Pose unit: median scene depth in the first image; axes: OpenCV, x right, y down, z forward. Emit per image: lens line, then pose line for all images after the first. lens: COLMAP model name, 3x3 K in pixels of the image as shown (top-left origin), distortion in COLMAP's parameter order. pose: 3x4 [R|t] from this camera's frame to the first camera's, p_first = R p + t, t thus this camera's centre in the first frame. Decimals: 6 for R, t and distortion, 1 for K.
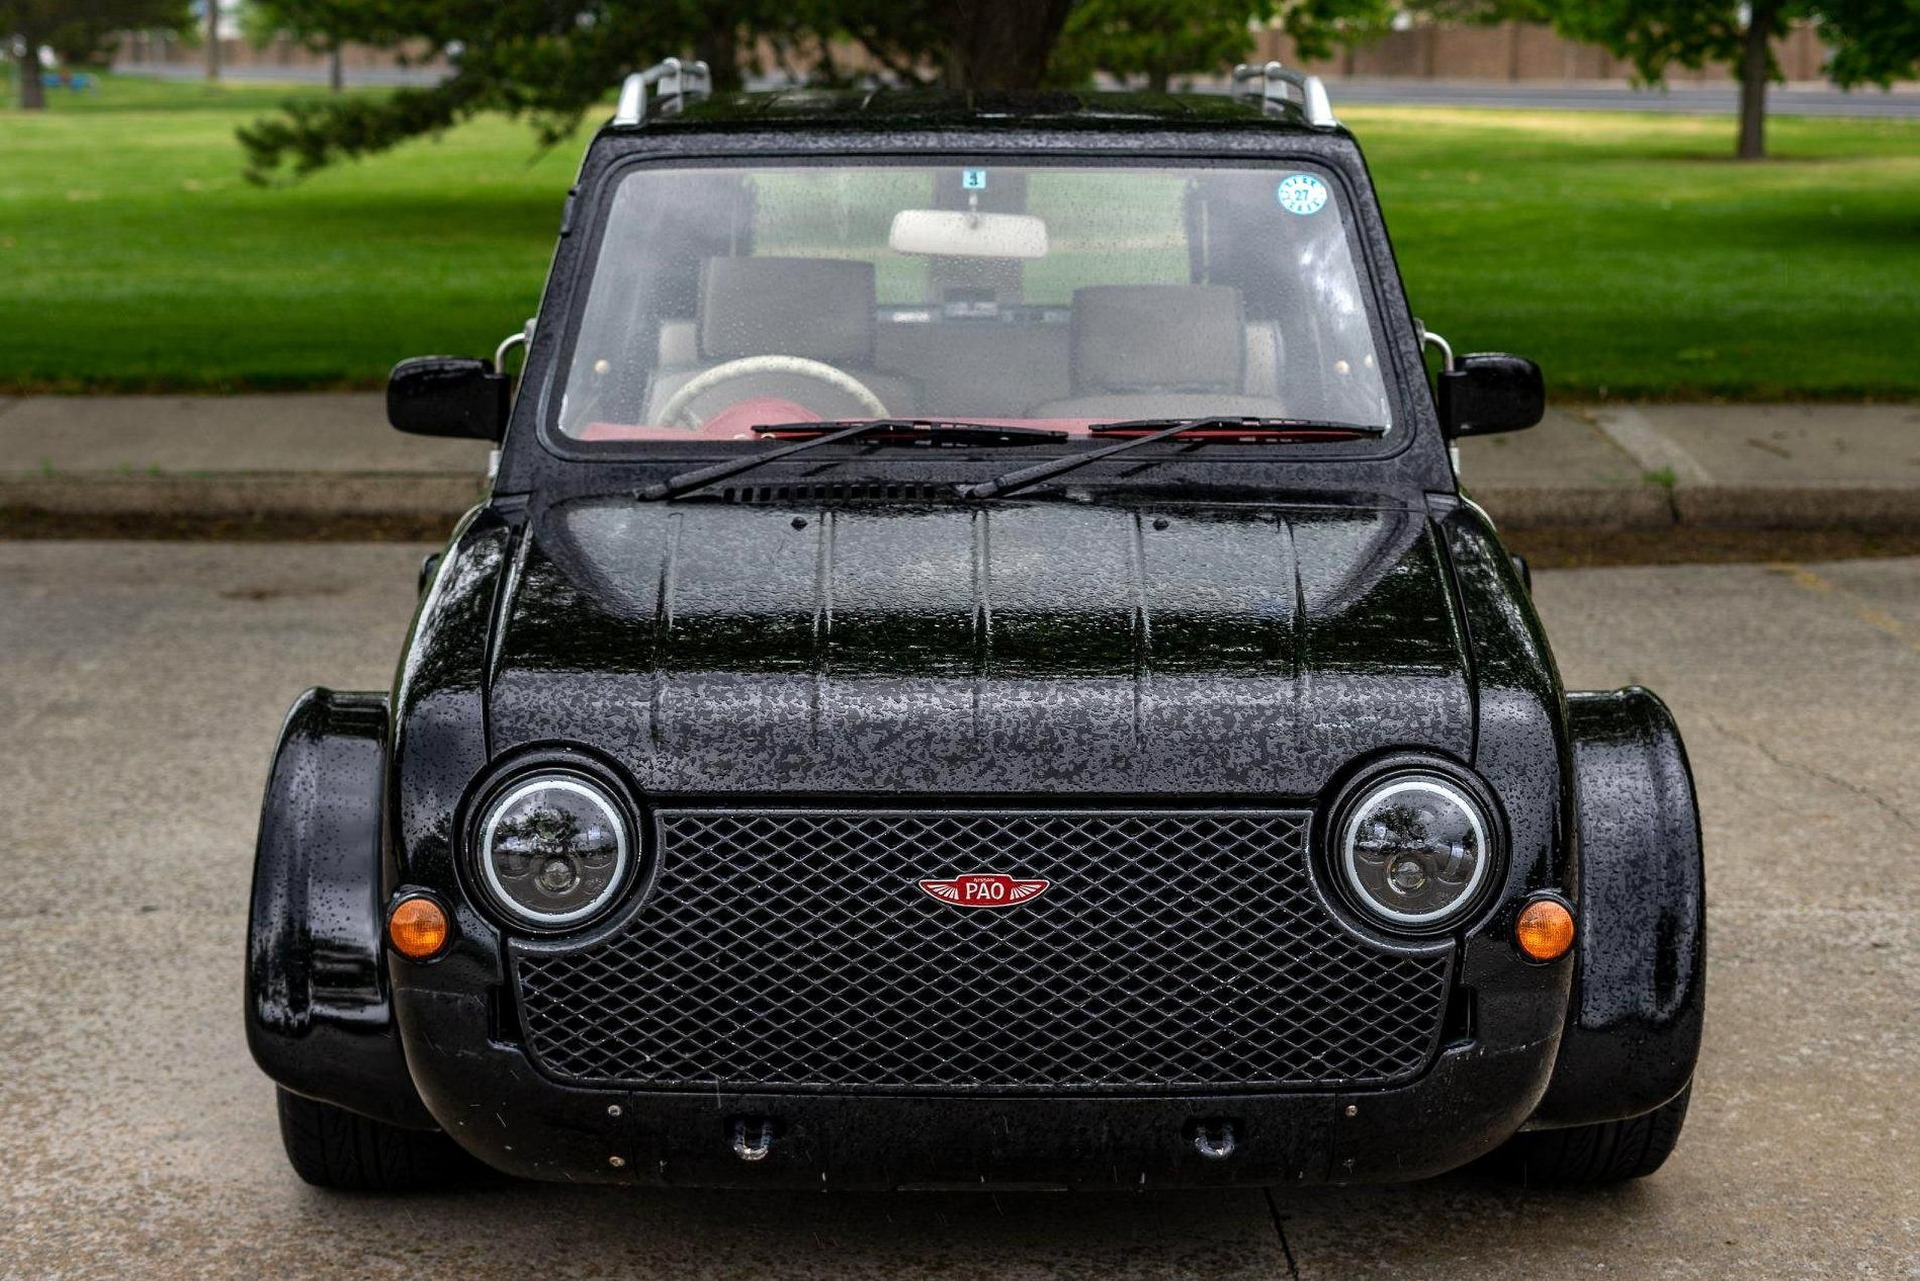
lens RADIAL K [[3356.6, 0, 968.6], [0, 3356.6, 576.6], [0, 0, 1]] dist [-0.042103, -0.028177]
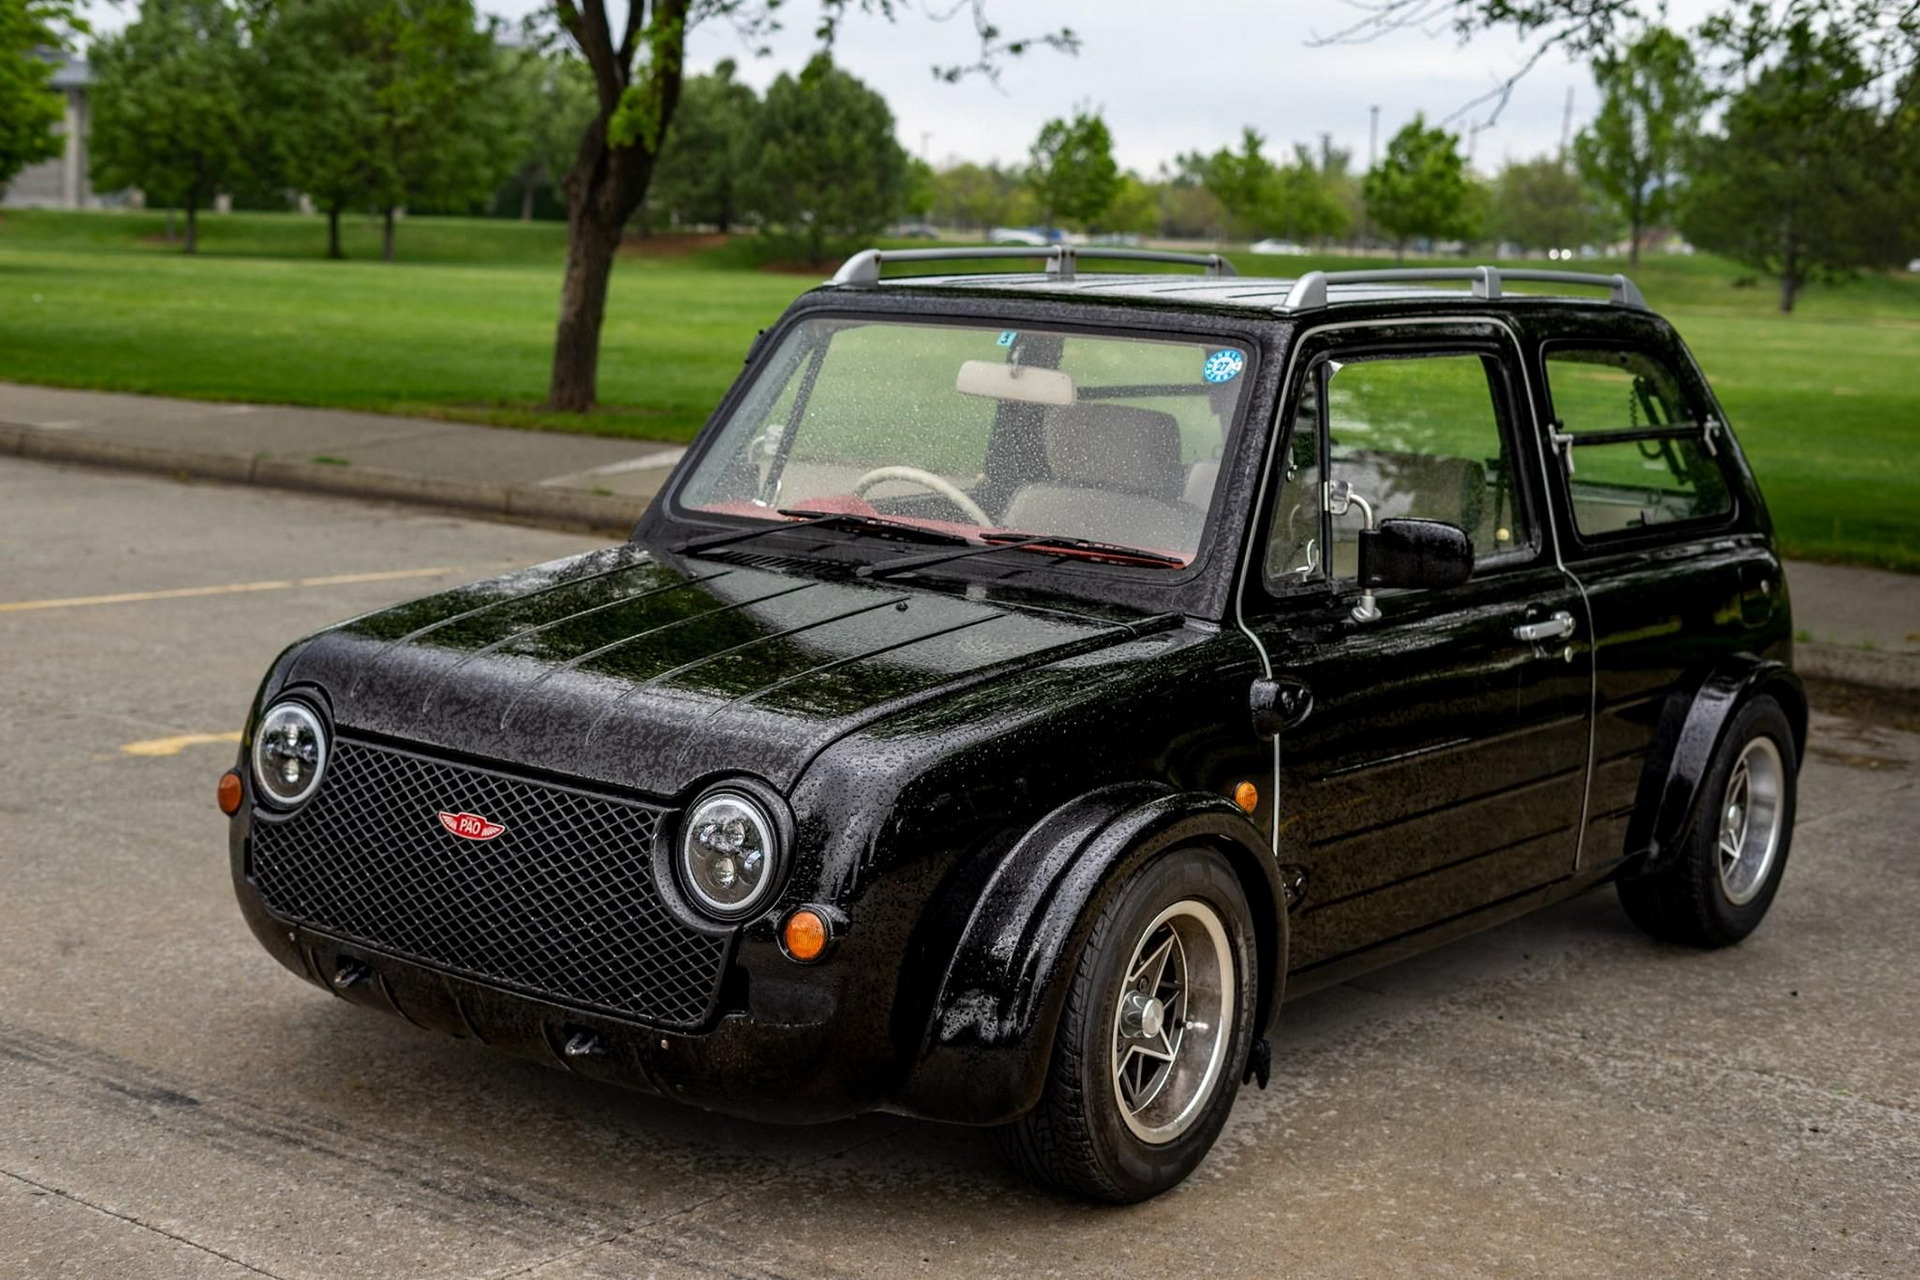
lens RADIAL K [[2822.2, 0, 847.6], [0, 2822.2, 637.4], [0, 0, 1]] dist [-0.083278, -0.005375]
pose [[0.769471, 0.119410, -0.627420, 0.836437], [-0.134306, 0.990653, 0.023827, -0.031756], [0.624401, 0.065932, 0.778317, 0.188218]]
